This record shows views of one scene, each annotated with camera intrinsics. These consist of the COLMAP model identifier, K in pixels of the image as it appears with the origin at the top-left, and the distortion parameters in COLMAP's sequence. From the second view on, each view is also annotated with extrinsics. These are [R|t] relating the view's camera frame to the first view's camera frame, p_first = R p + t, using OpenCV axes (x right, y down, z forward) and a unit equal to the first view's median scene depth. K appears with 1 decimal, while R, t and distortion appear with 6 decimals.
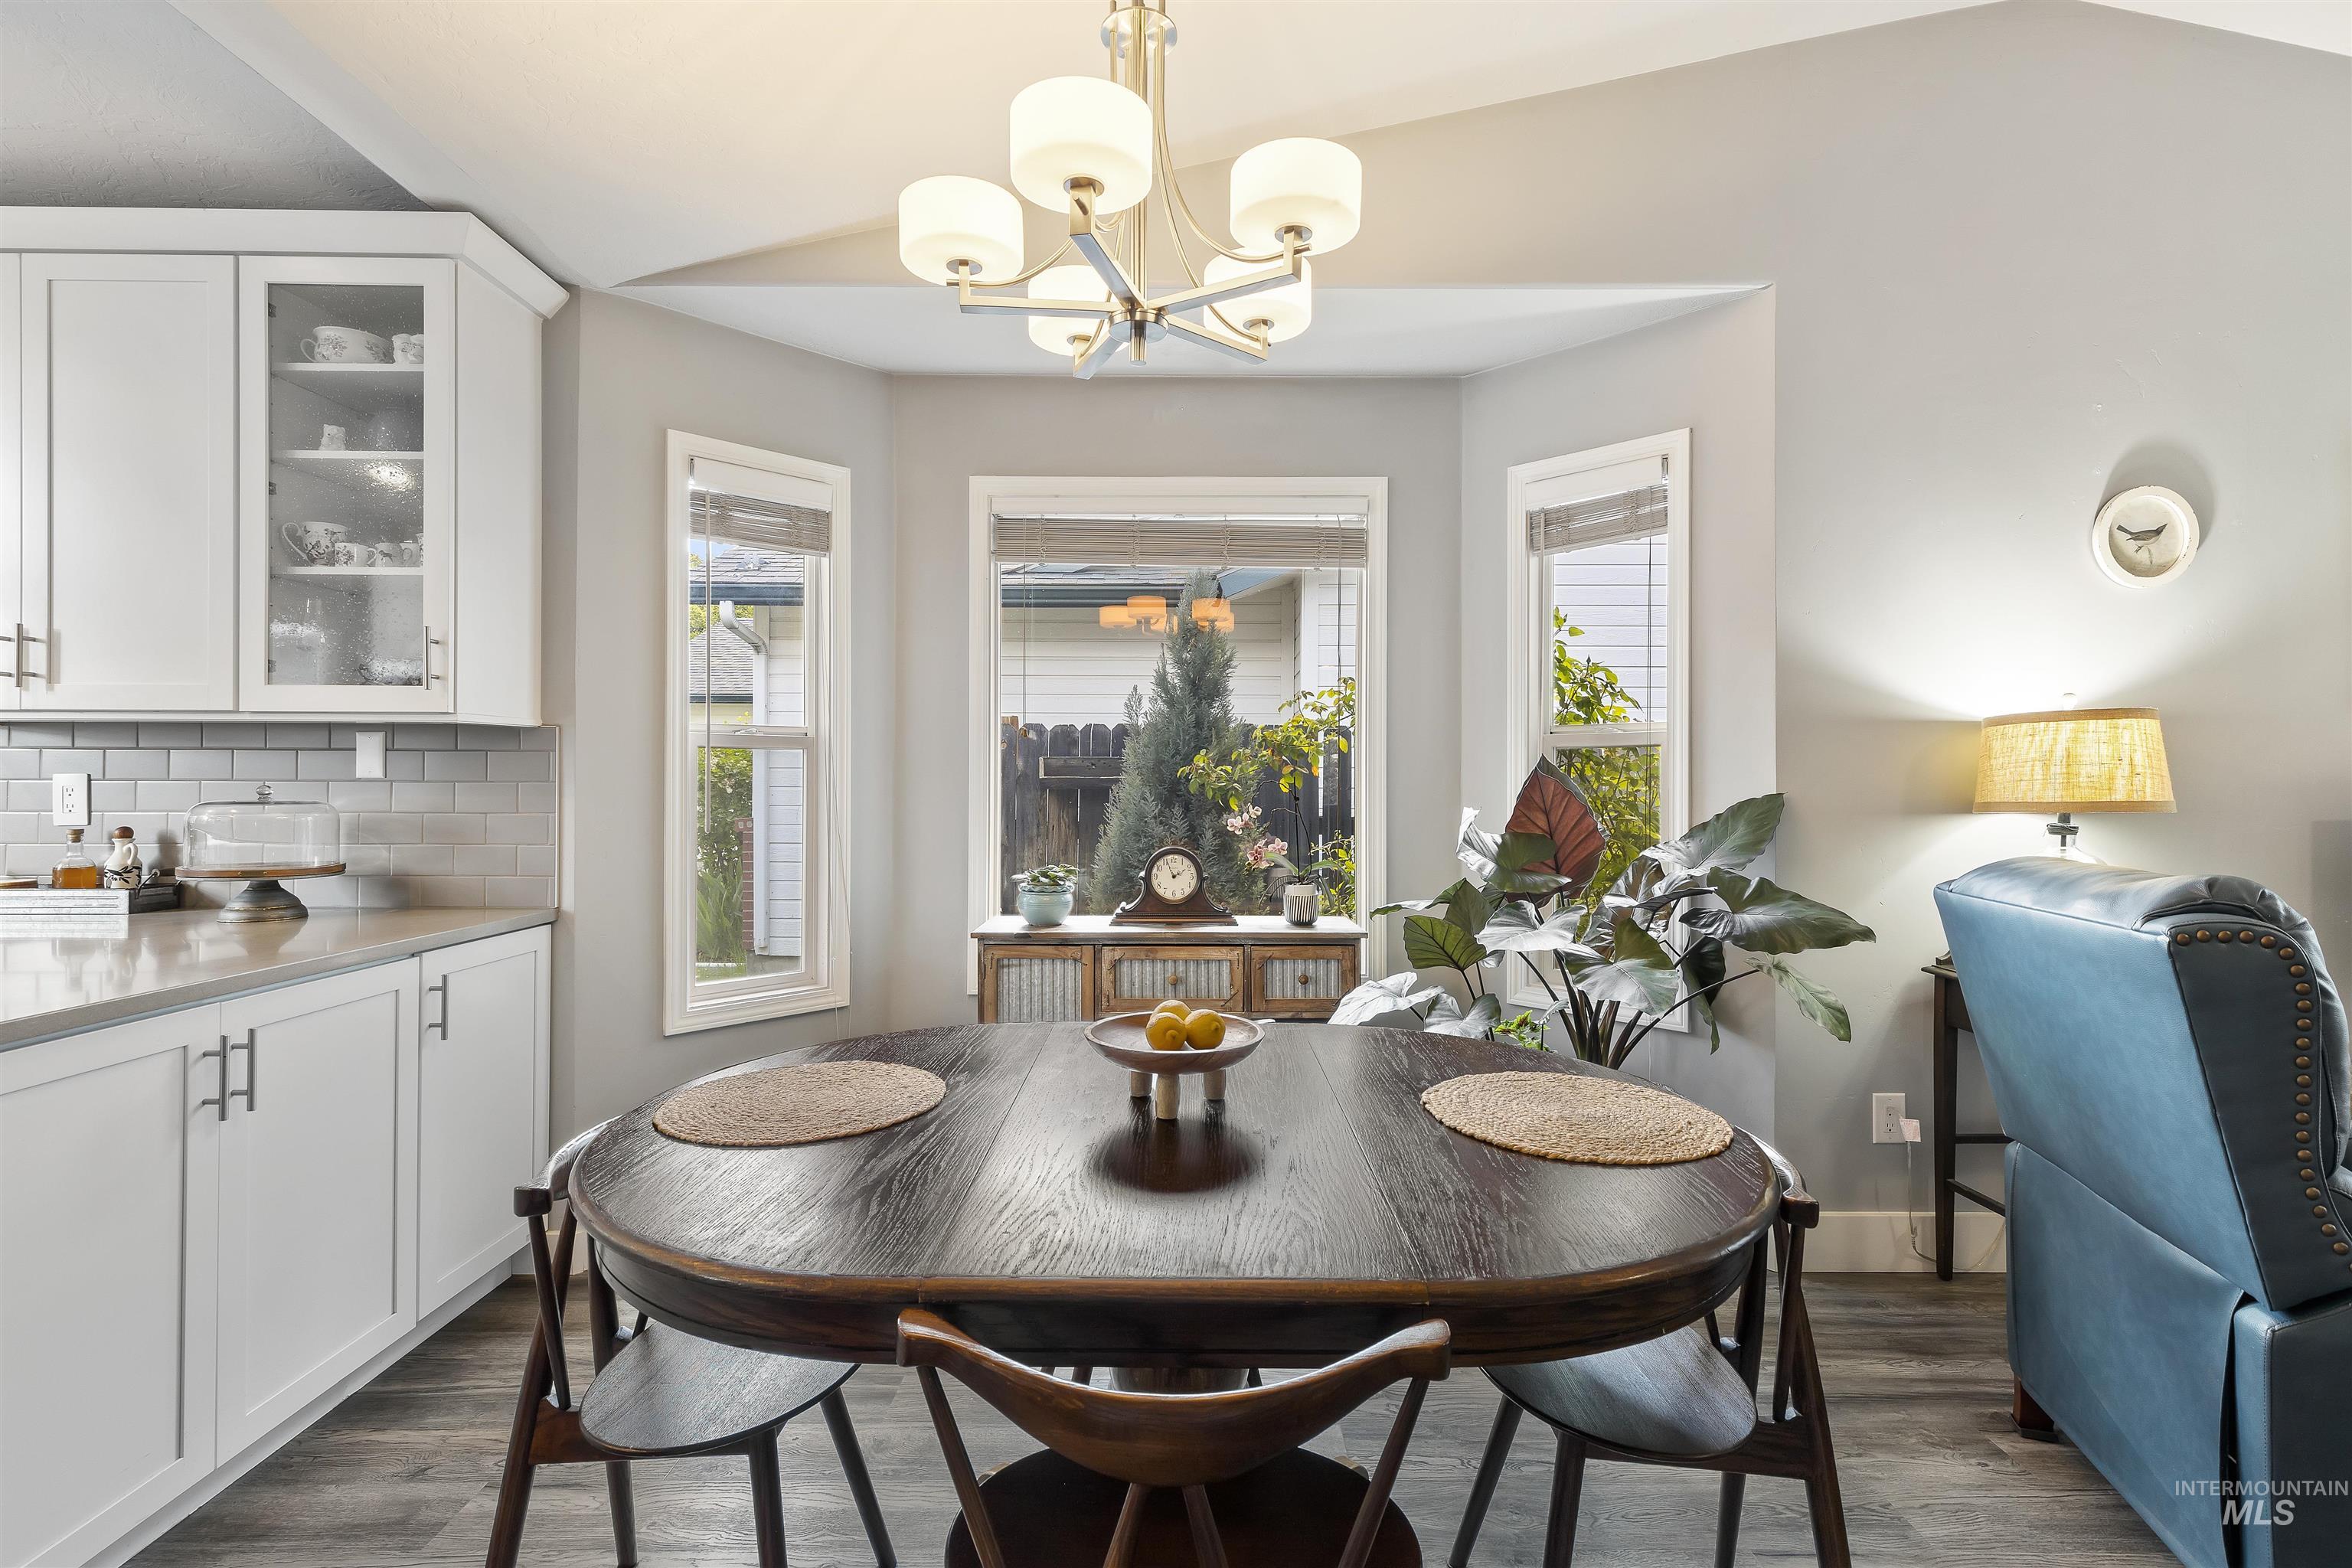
lens RADIAL K [[1067.6, 0, 1165.4], [0, 1067.6, 780.4], [0, 0, 1]] dist [-0.002953, -0.000095]
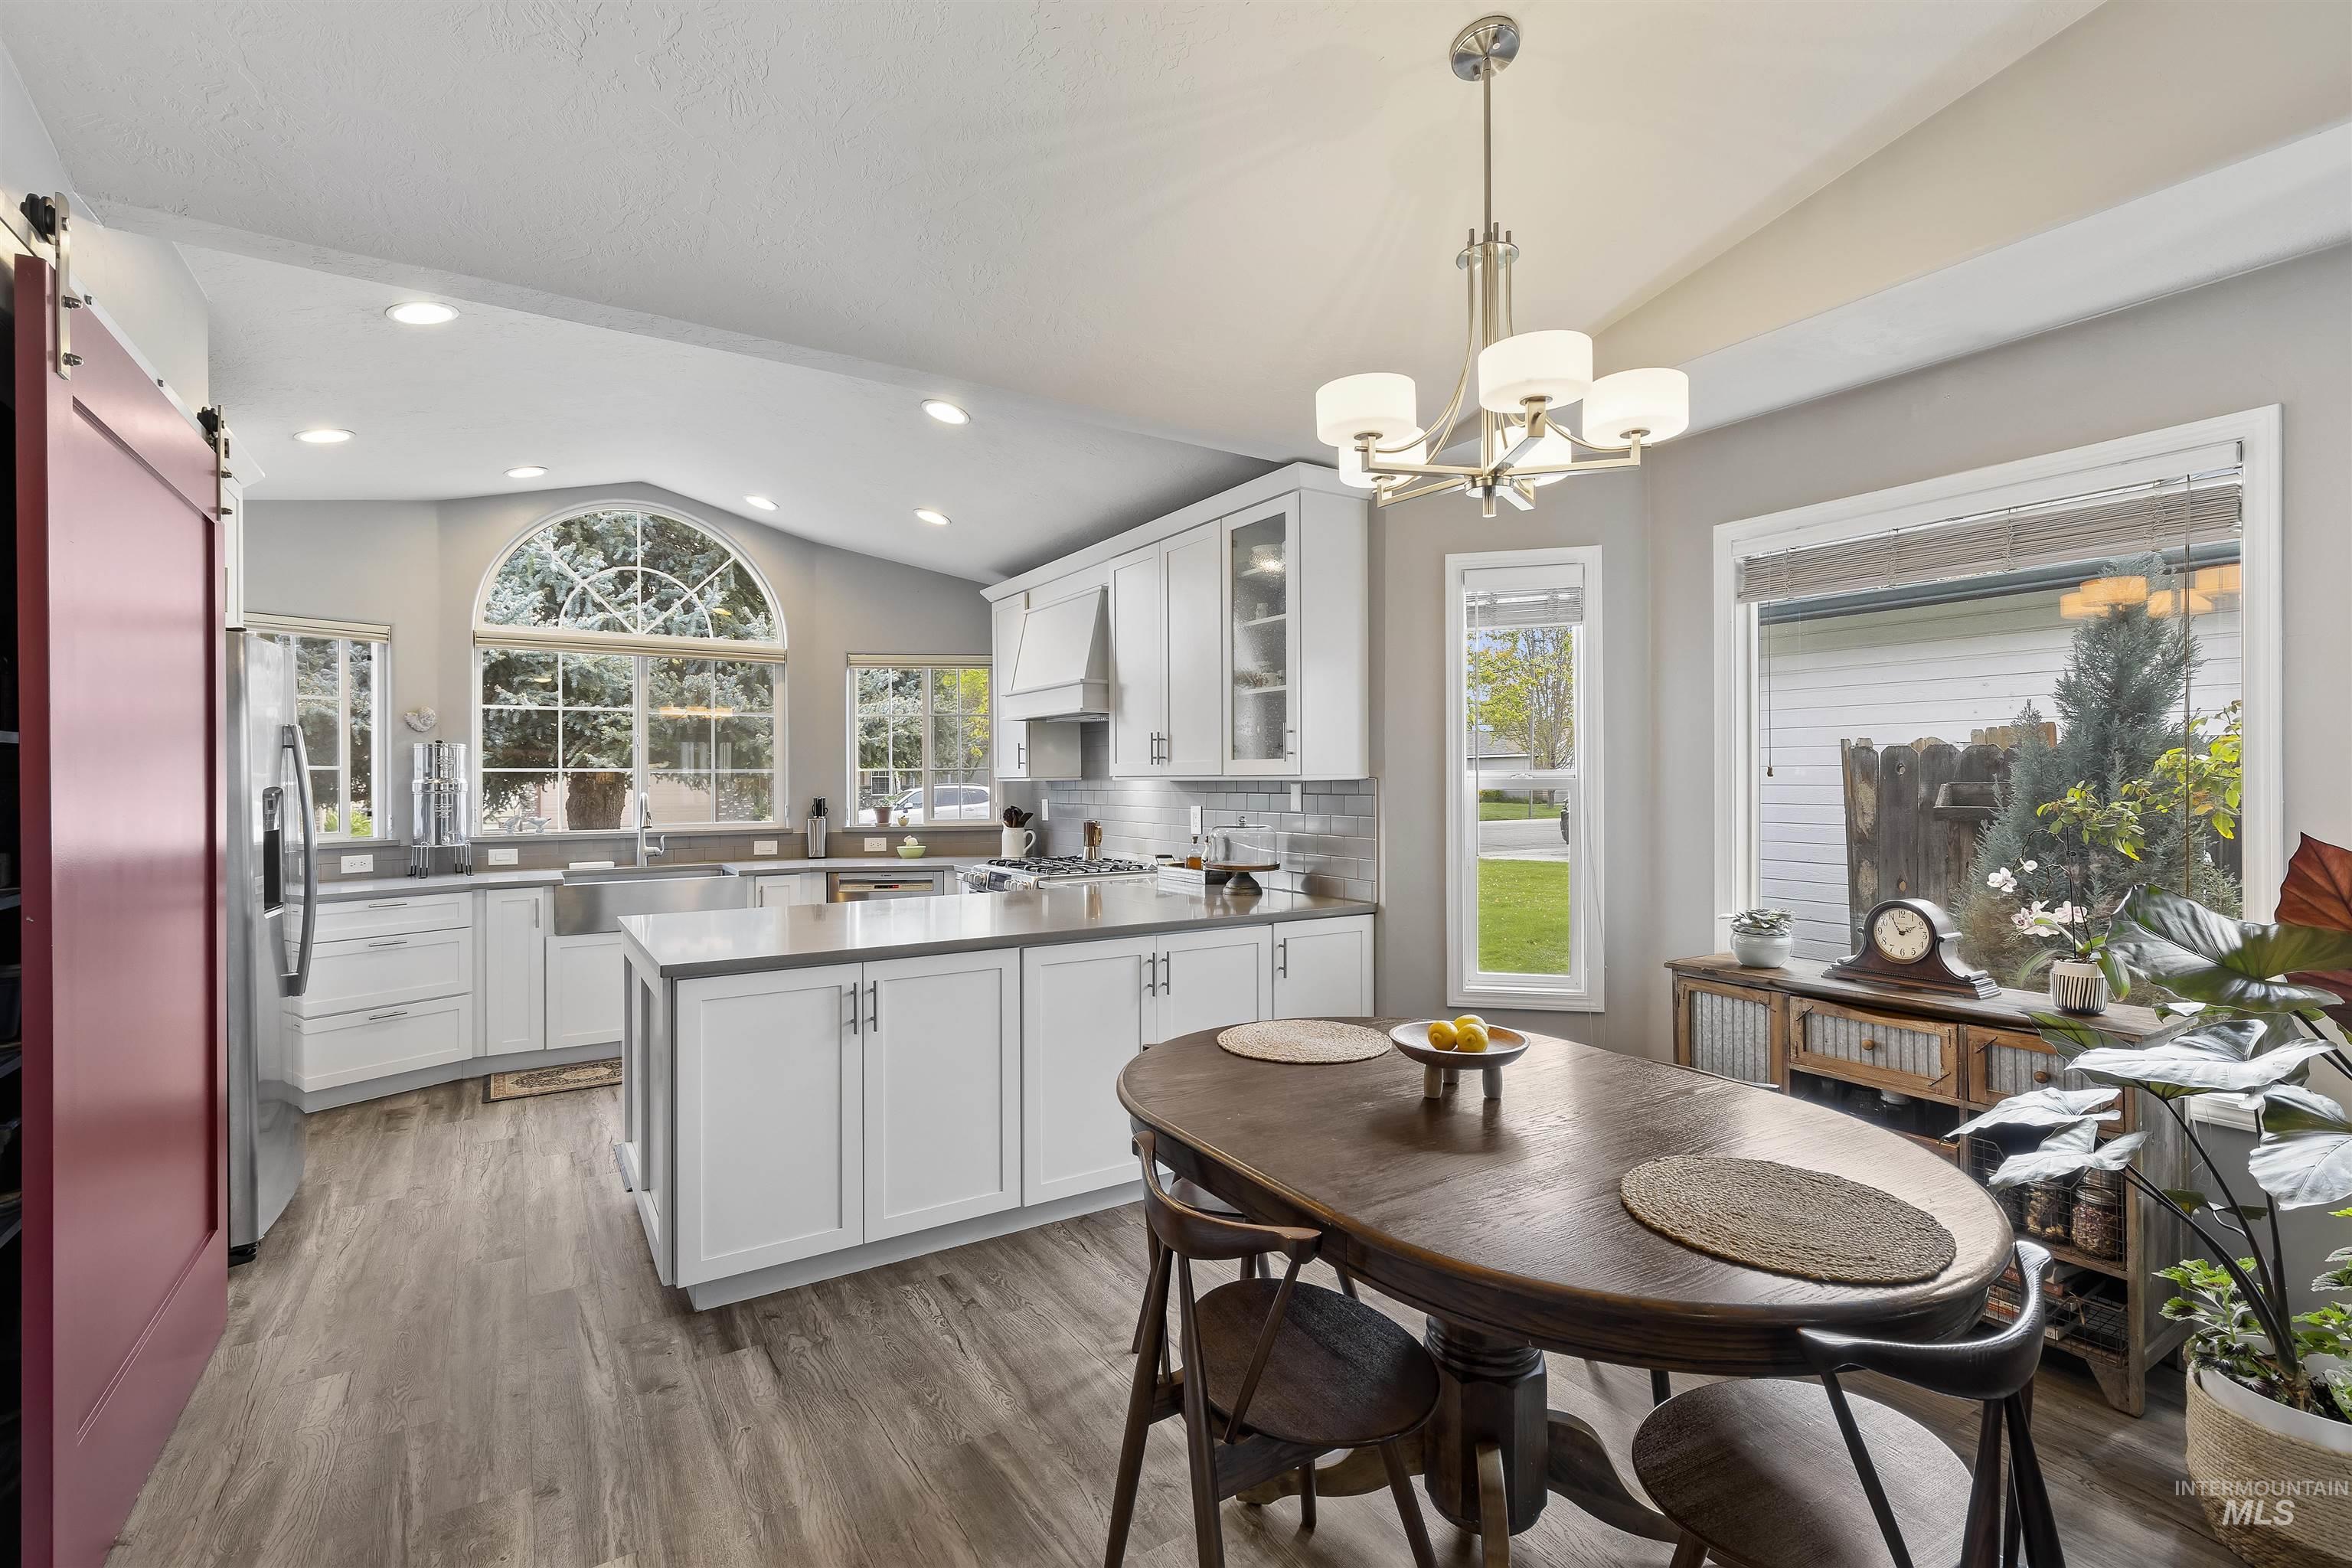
lens RADIAL K [[1067.6, 0, 1189.0], [0, 1067.6, 780.5], [0, 0, 1]] dist [-0.002953, -0.000095]
pose [[0.522003, -0.002848, -0.852939, 0.539351], [0.008066, 0.999966, 0.001598, -0.052671], [0.852905, -0.007714, 0.522009, 0.022651]]
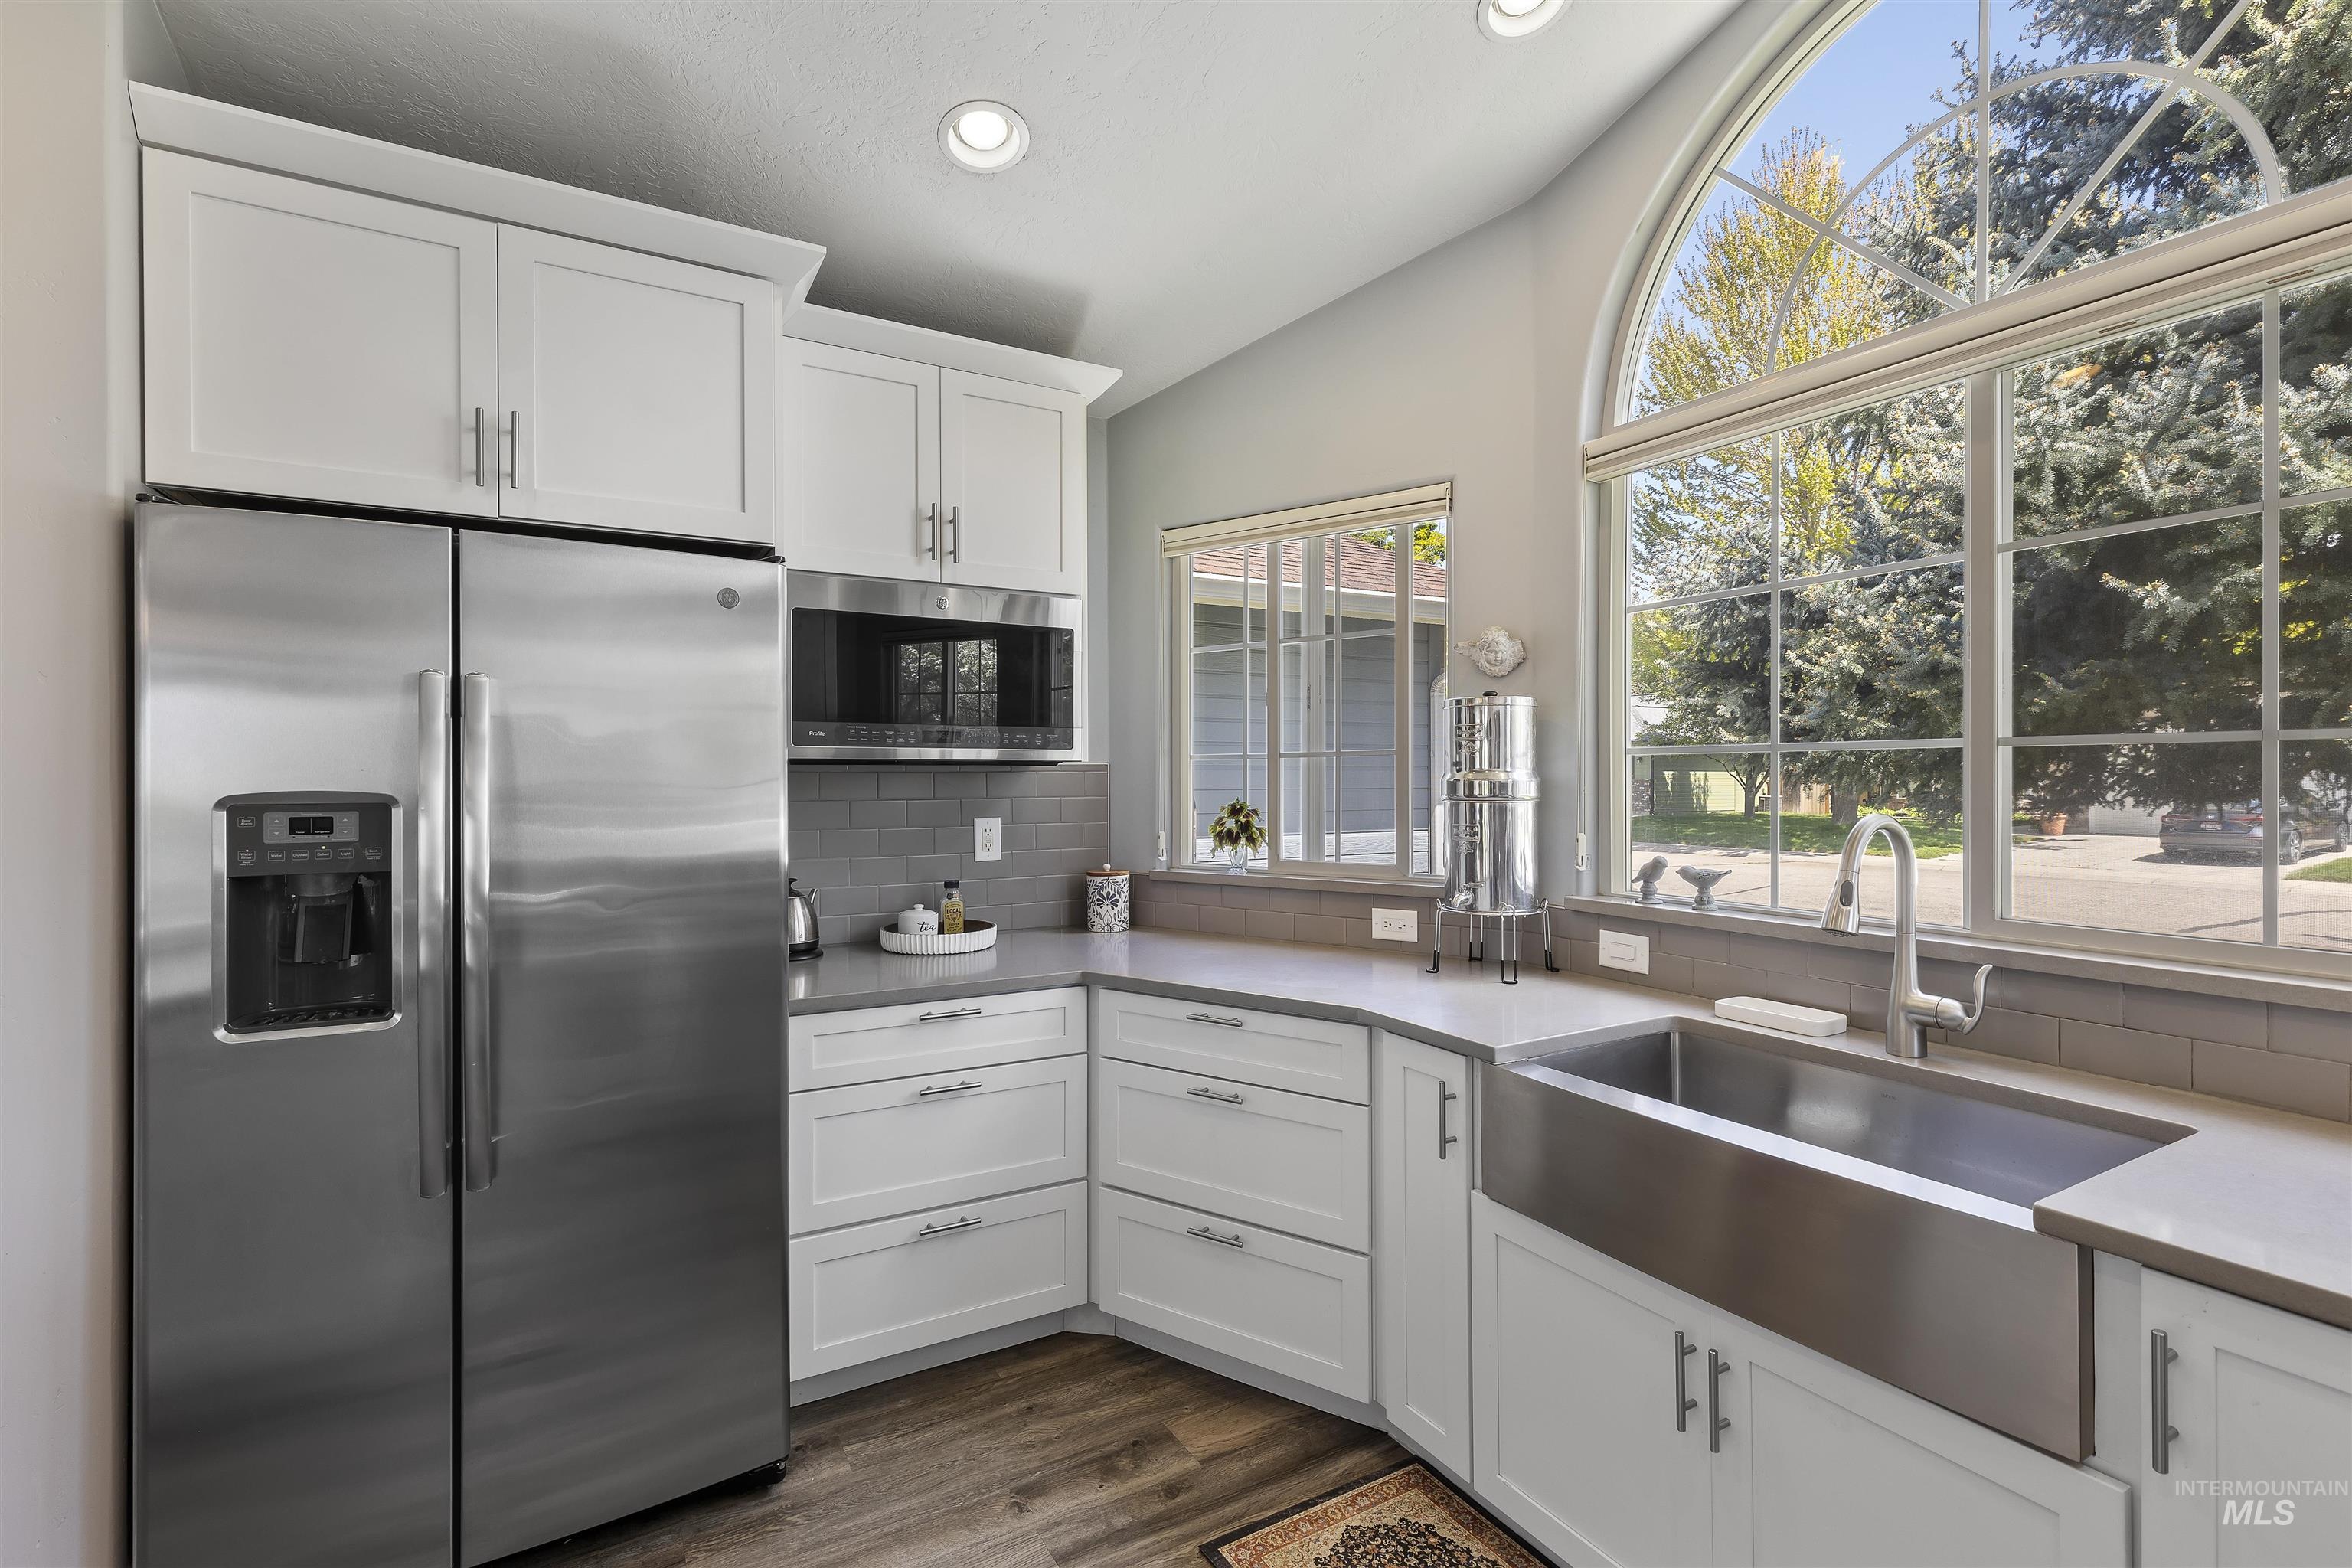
lens RADIAL K [[1067.6, 0, 1171.4], [0, 1067.6, 770.4], [0, 0, 1]] dist [-0.002953, -0.000095]
pose [[-0.881652, -0.001797, -0.471896, -1.163981], [0.002177, 0.999967, -0.007875, -0.057376], [0.471895, -0.007971, -0.881619, 0.571620]]
